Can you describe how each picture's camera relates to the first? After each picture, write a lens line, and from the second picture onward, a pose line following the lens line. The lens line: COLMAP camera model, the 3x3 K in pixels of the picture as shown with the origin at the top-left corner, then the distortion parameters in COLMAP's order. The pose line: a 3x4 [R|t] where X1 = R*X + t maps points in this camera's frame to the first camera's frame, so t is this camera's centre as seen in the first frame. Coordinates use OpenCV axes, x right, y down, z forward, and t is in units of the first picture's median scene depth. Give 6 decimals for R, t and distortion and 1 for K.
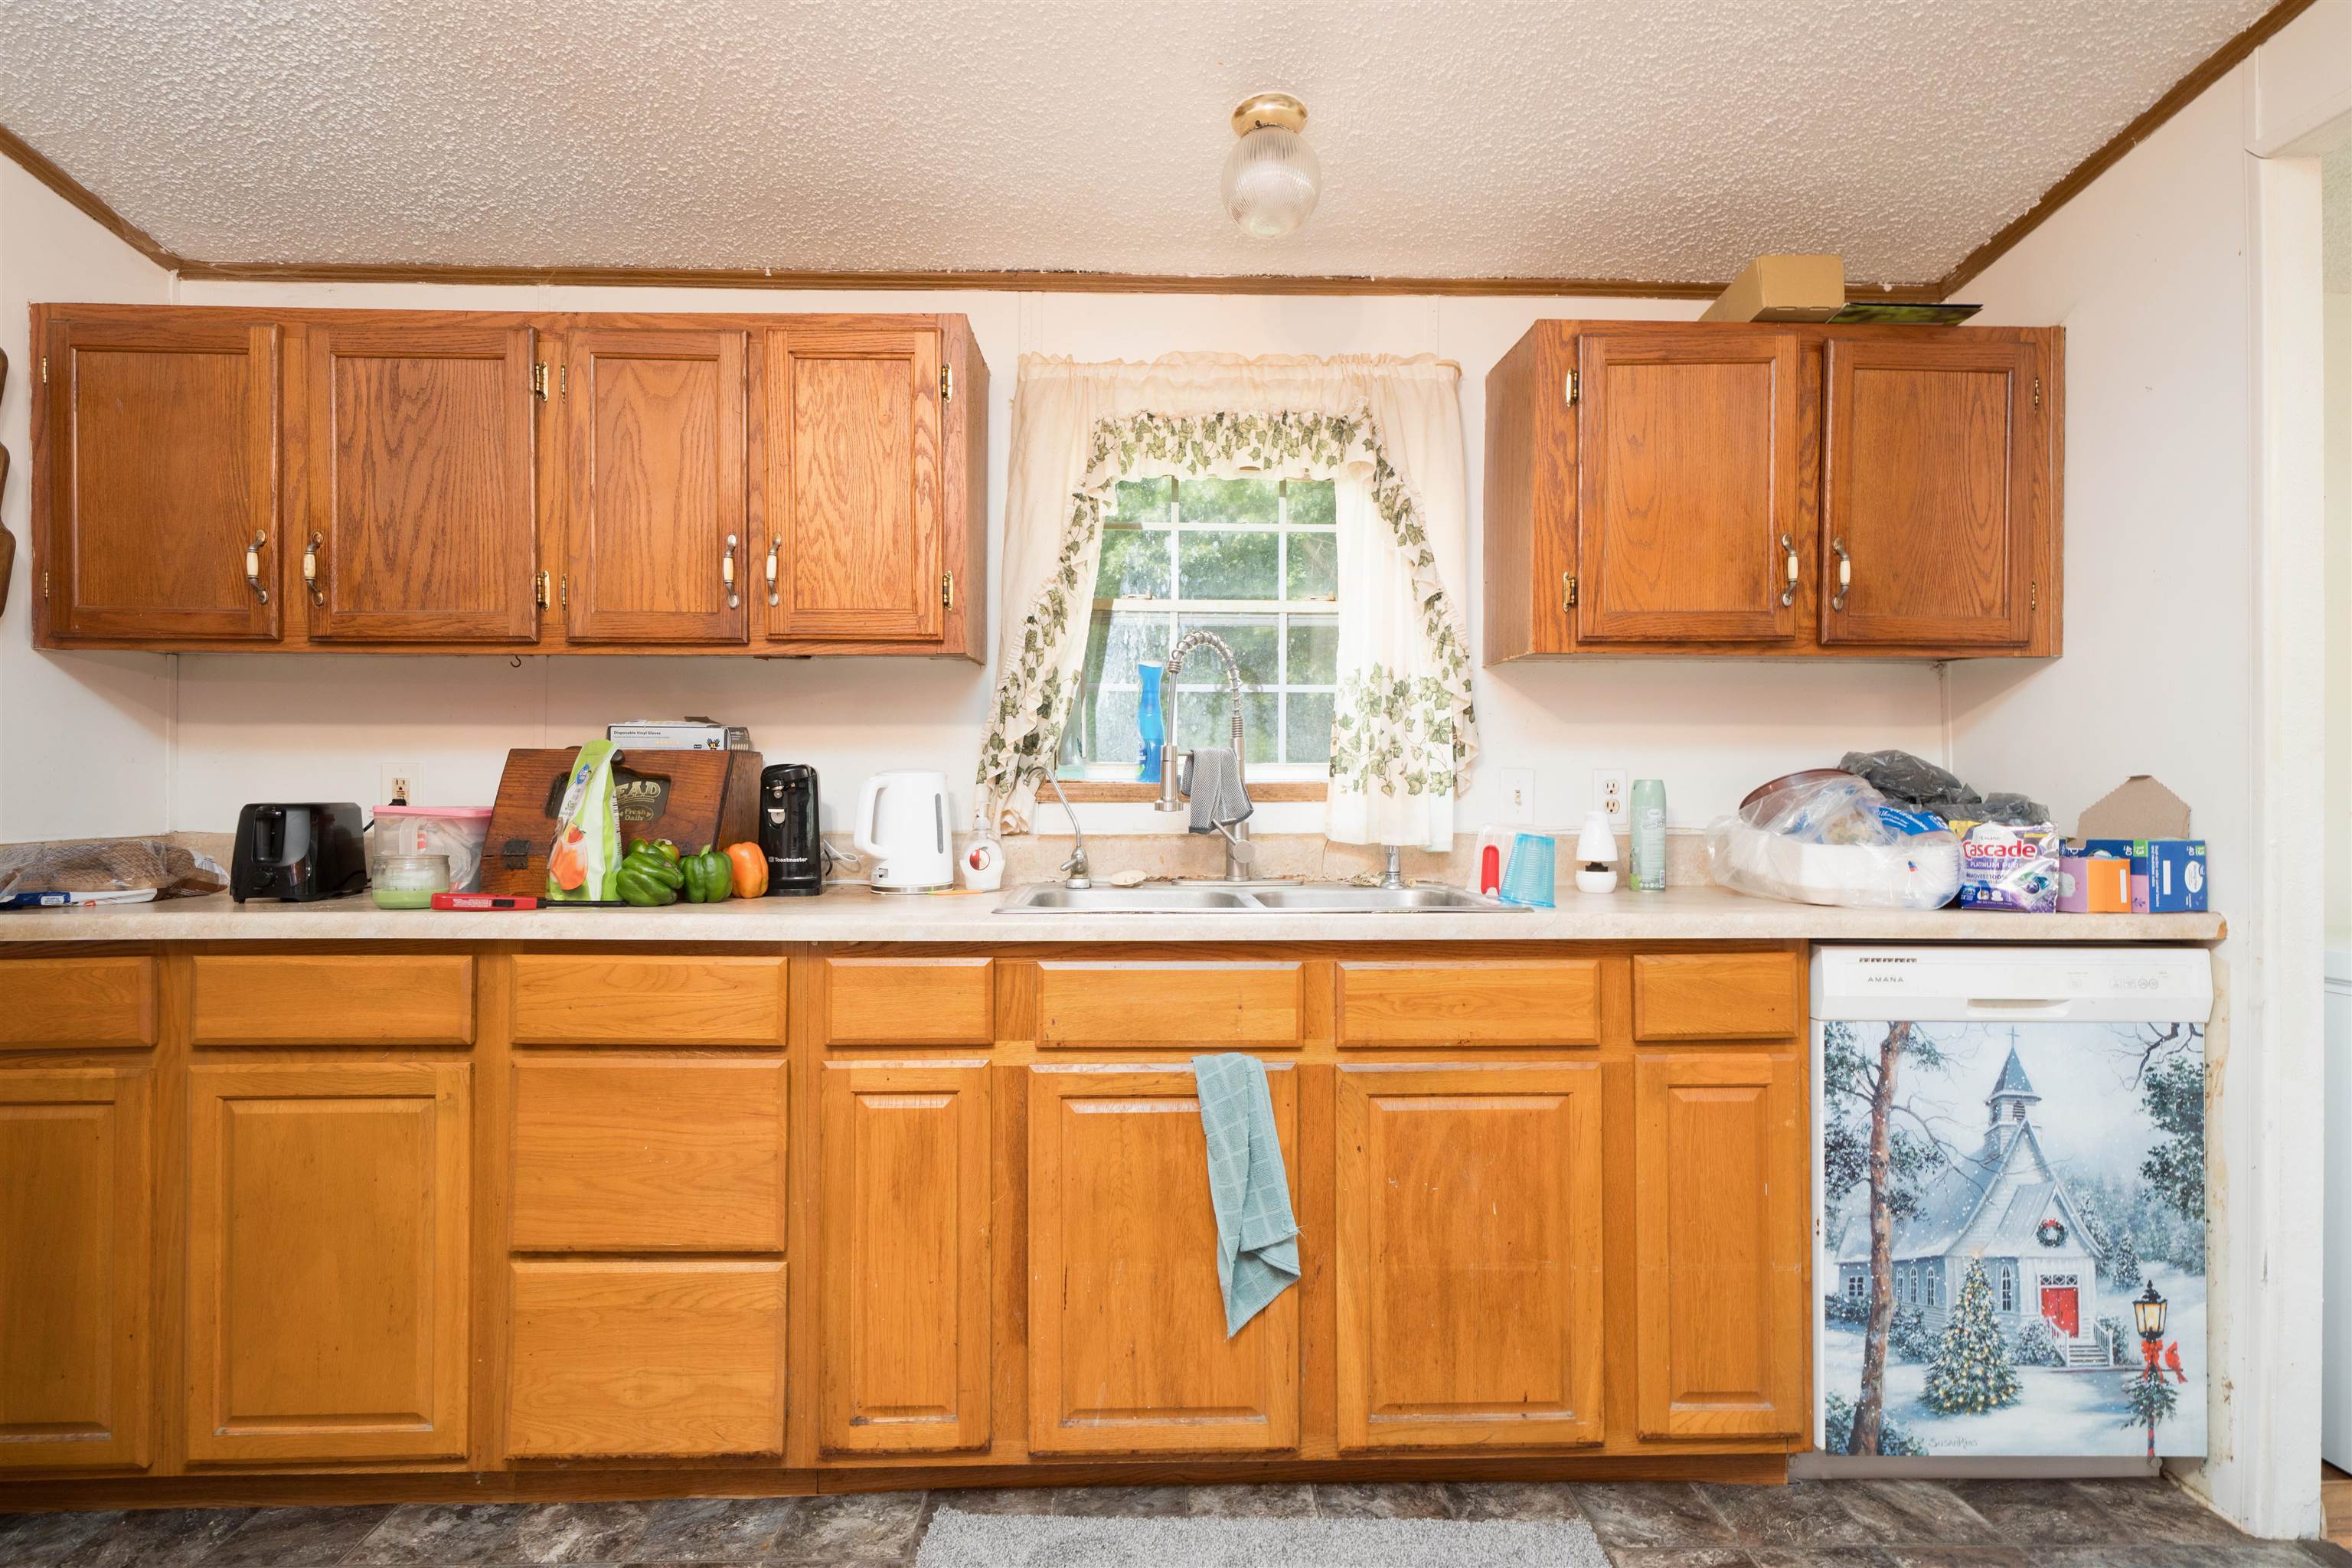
lens RADIAL K [[1232.4, 0, 1176.0], [0, 1232.4, 784.0], [0, 0, 1]] dist [-0.004009, -0.000844]
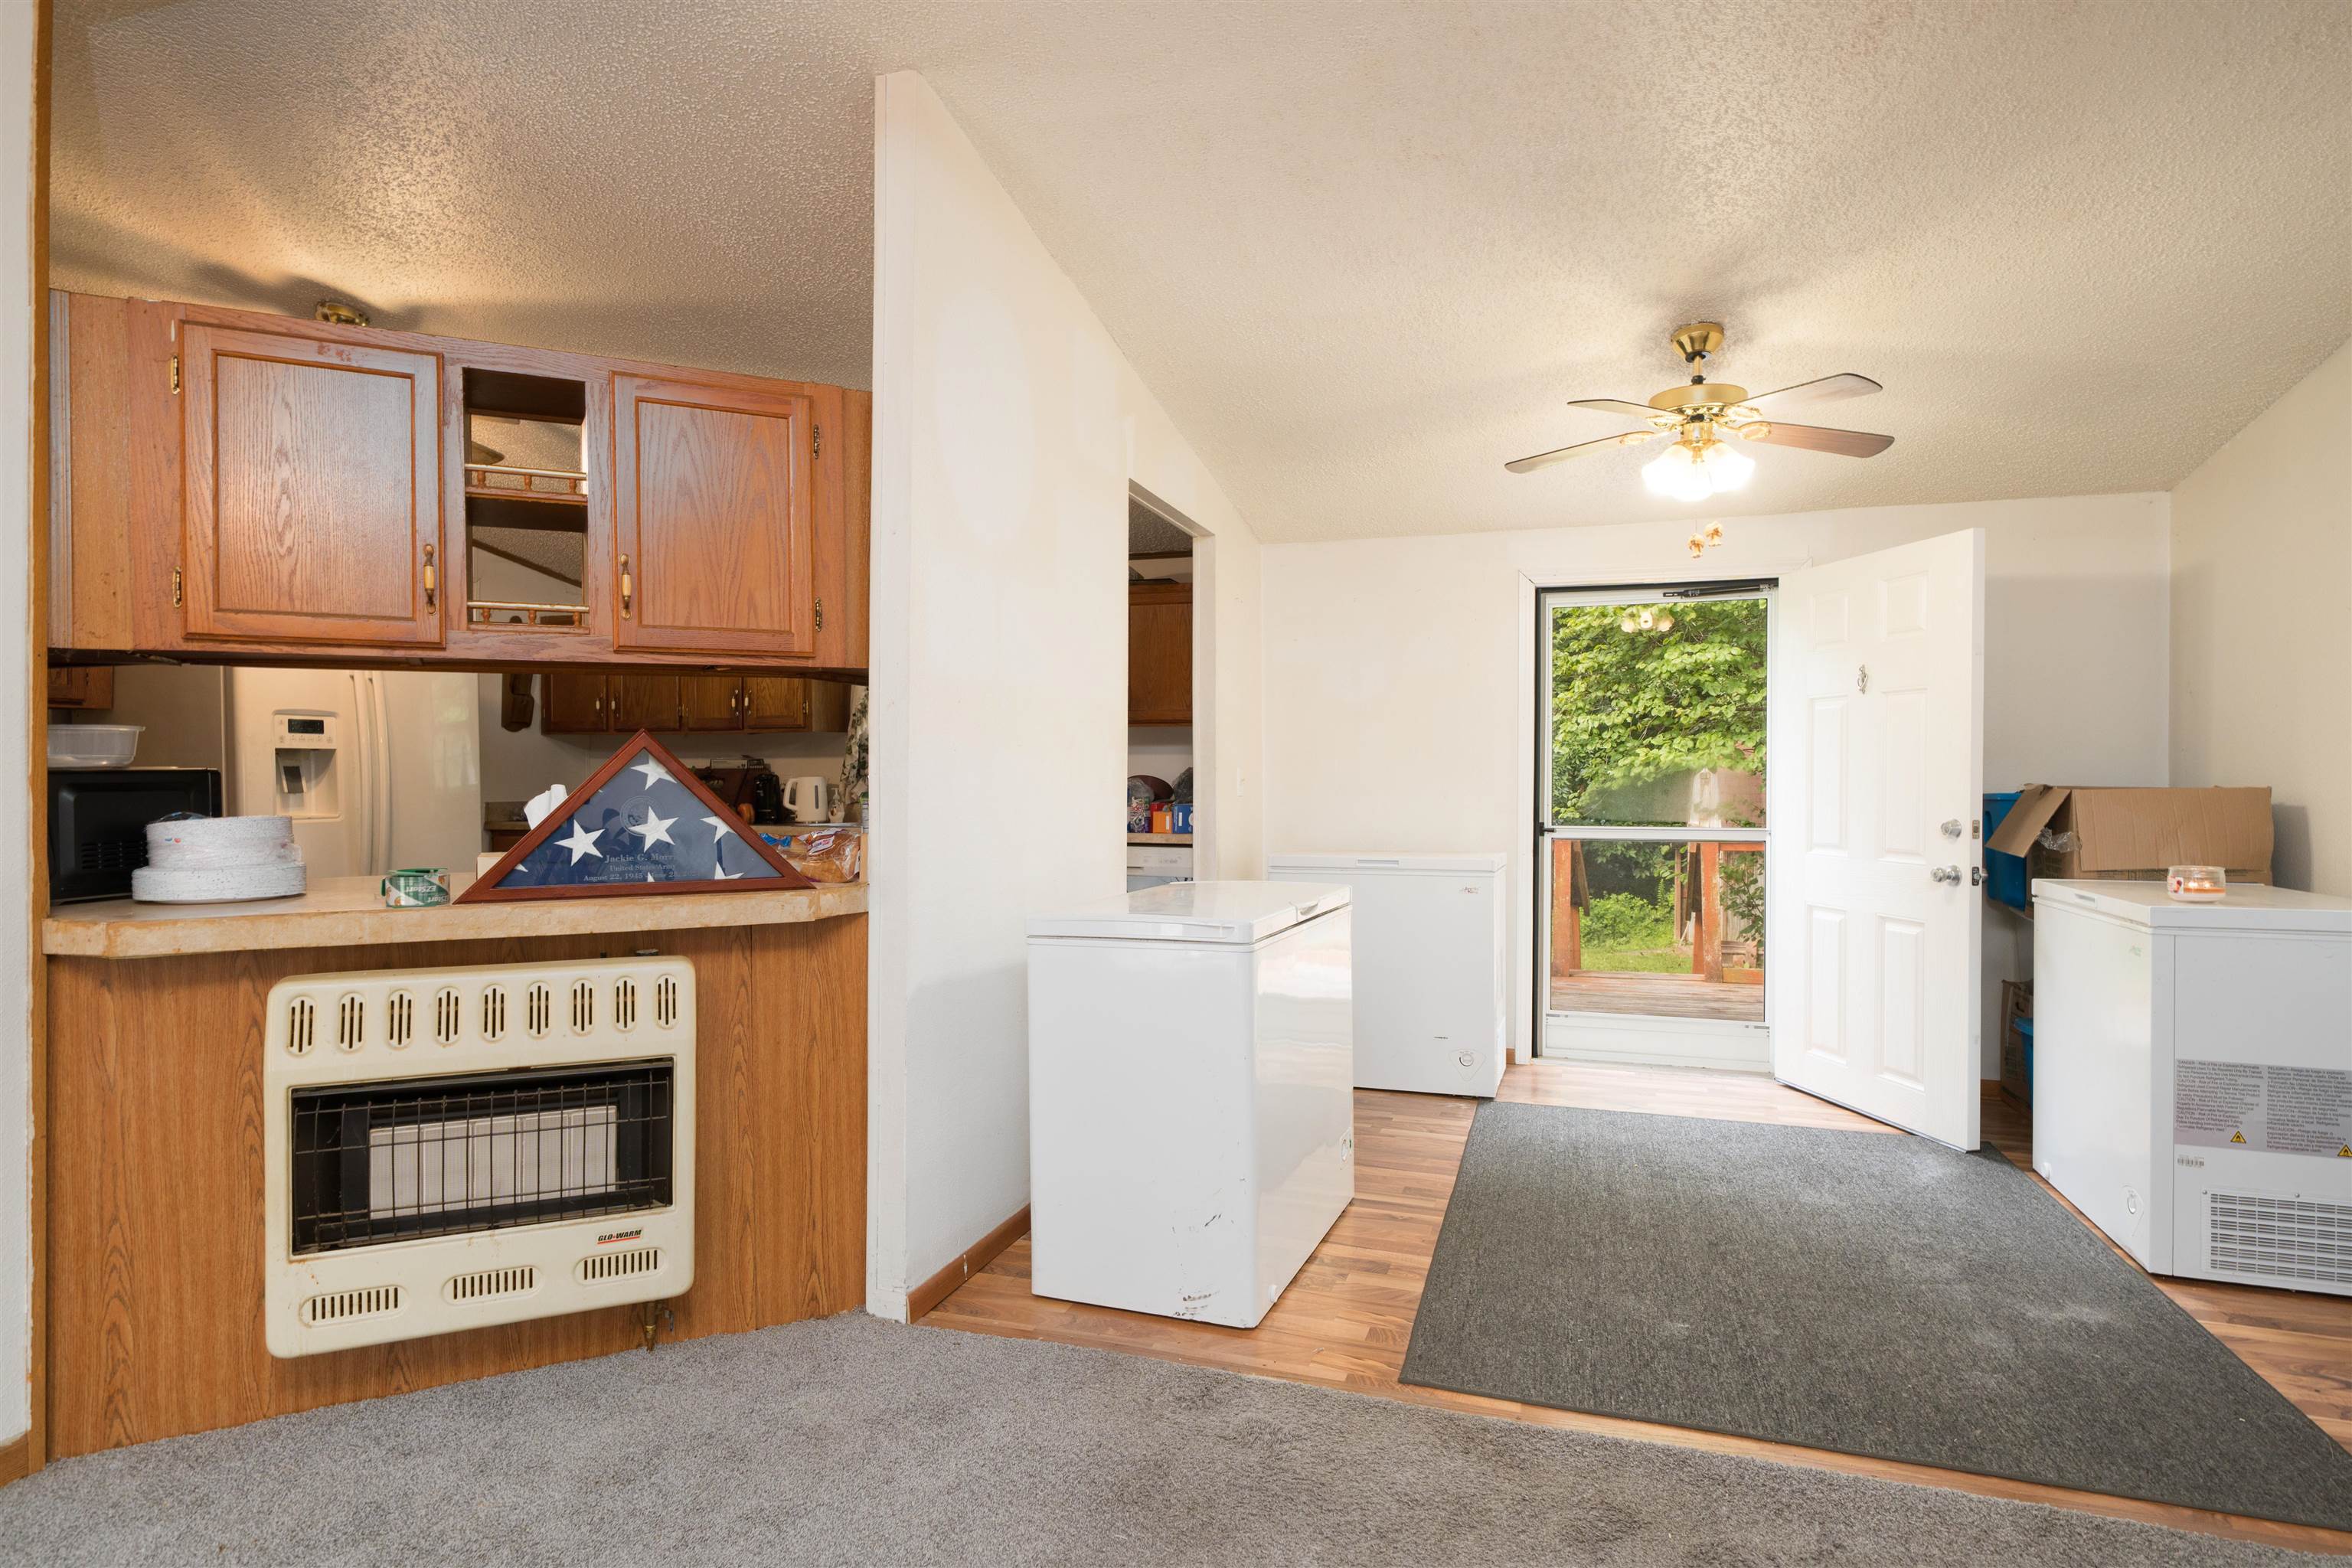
lens RADIAL K [[1232.4, 0, 1176.0], [0, 1232.4, 784.0], [0, 0, 1]] dist [-0.004009, -0.000844]
pose [[0.934881, 0.003915, -0.354941, 1.562857], [-0.003328, 0.999992, 0.002263, -0.000987], [0.354947, -0.000934, 0.934886, -1.245376]]
